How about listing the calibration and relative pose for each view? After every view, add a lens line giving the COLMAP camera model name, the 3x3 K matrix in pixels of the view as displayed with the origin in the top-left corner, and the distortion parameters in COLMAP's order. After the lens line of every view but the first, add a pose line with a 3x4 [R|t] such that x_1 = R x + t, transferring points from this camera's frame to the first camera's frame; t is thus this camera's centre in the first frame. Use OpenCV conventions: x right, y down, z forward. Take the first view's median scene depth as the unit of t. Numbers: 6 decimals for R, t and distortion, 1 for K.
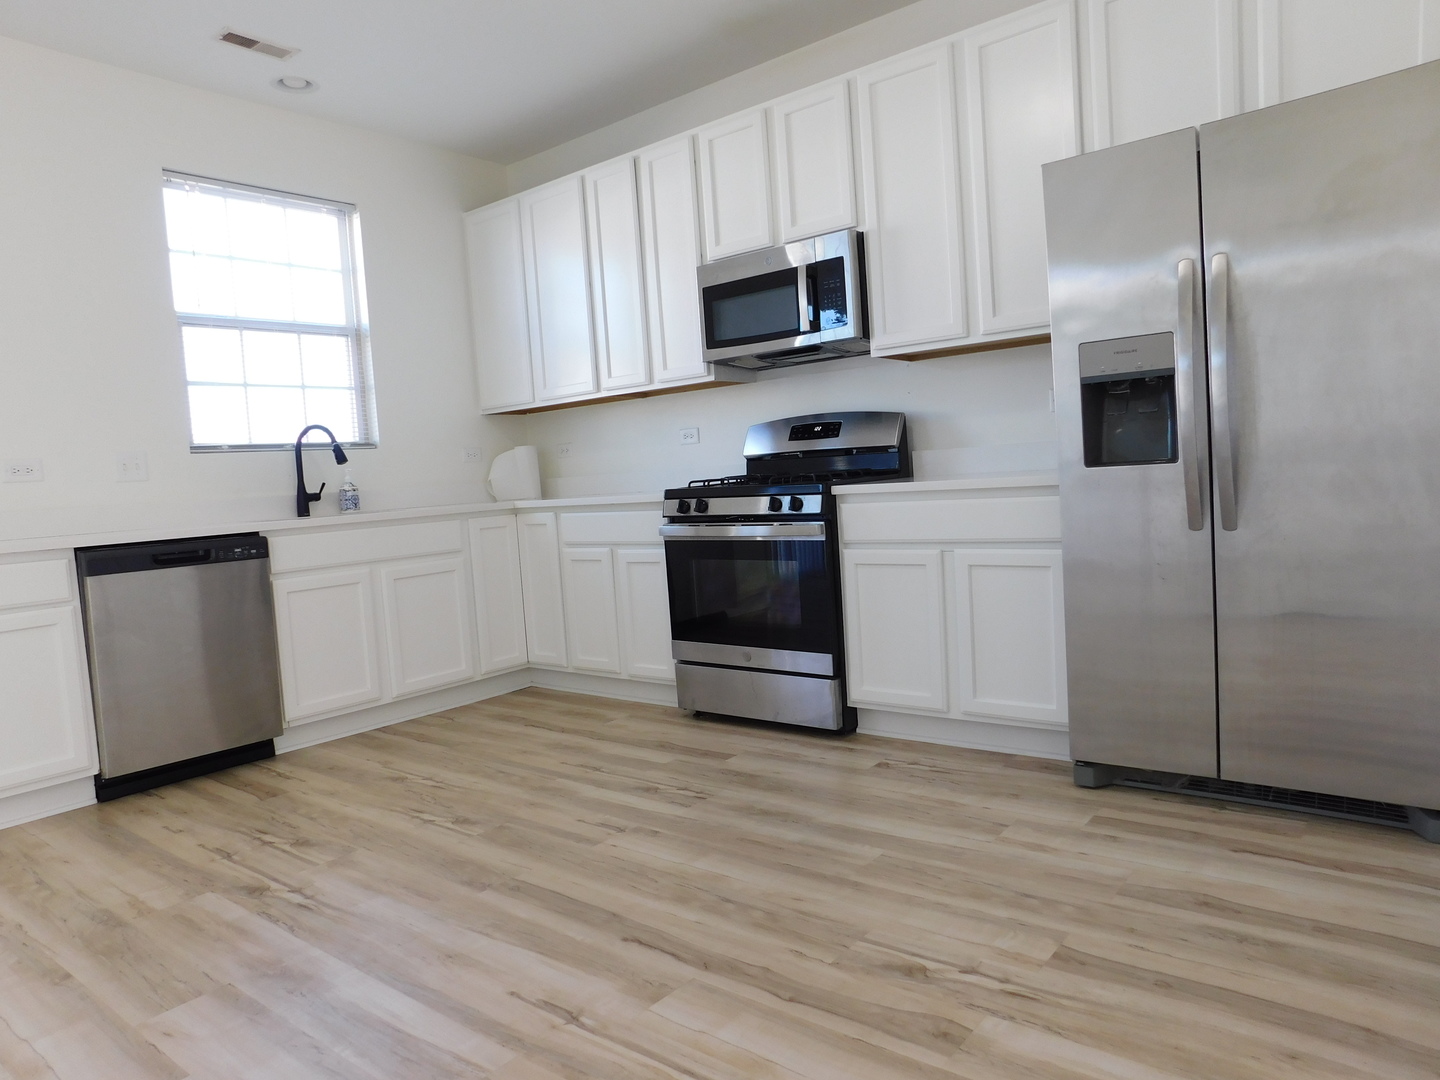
lens RADIAL K [[951.9, 0, 712.9], [0, 951.9, 544.5], [0, 0, 1]] dist [-0.064703, 0.055459]
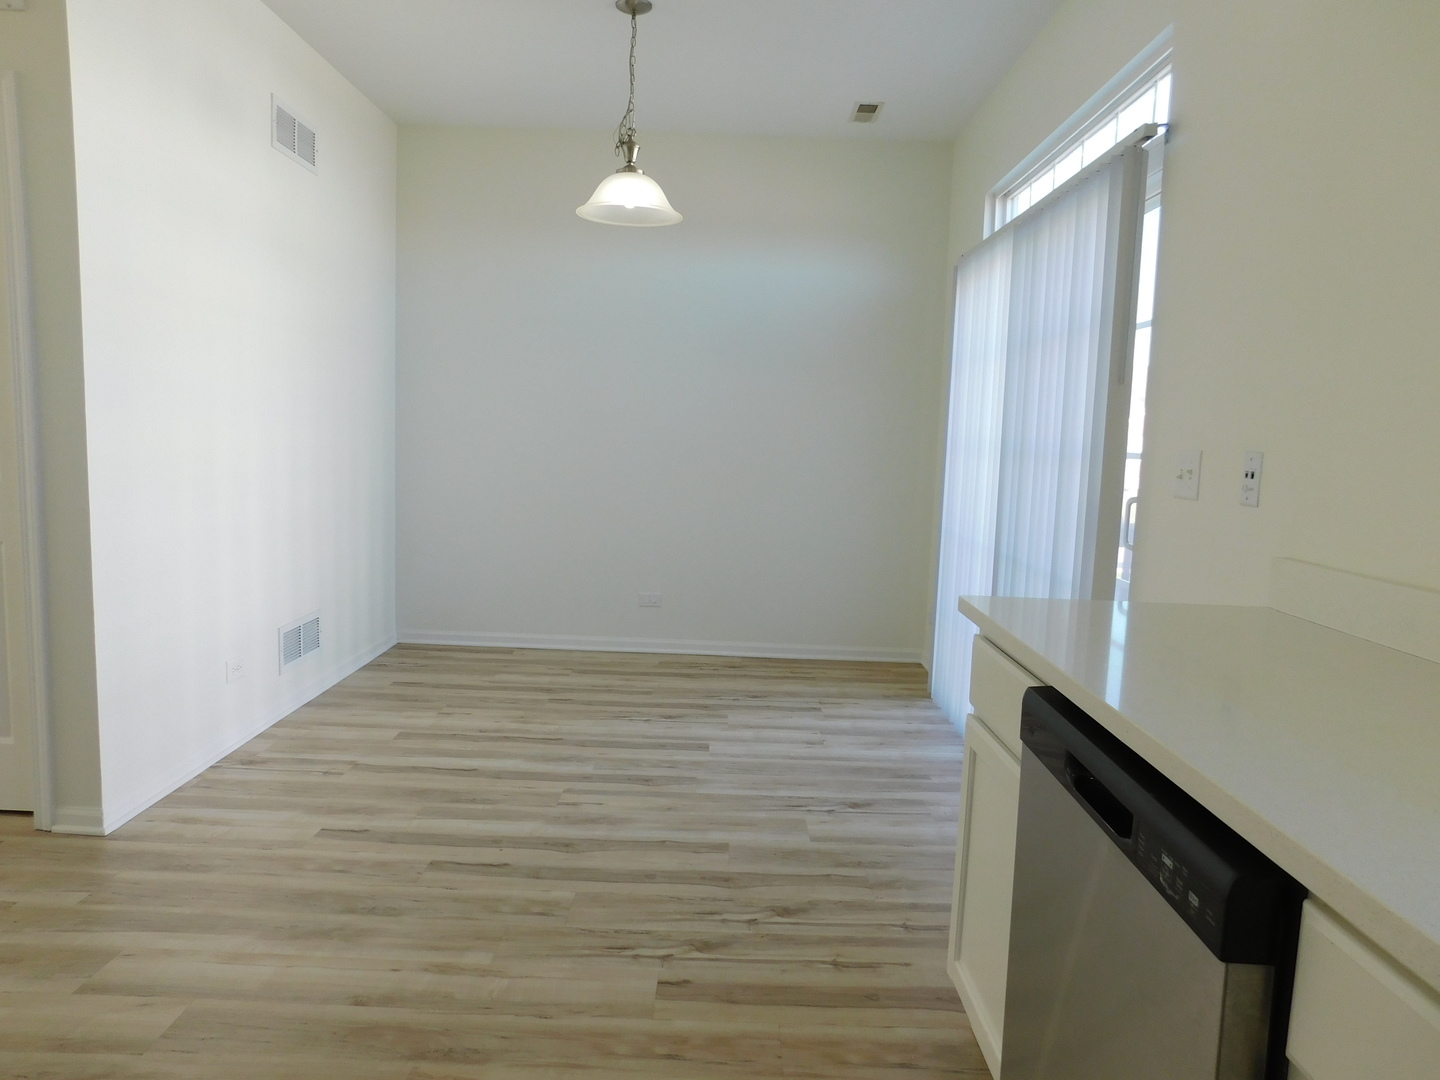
lens RADIAL K [[951.9, 0, 712.9], [0, 951.9, 544.5], [0, 0, 1]] dist [-0.064703, 0.055459]
pose [[-0.783865, 0.103185, -0.612298, -0.274124], [-0.038518, 0.976116, 0.213806, -0.148871], [0.619736, 0.191179, -0.761169, 1.203956]]
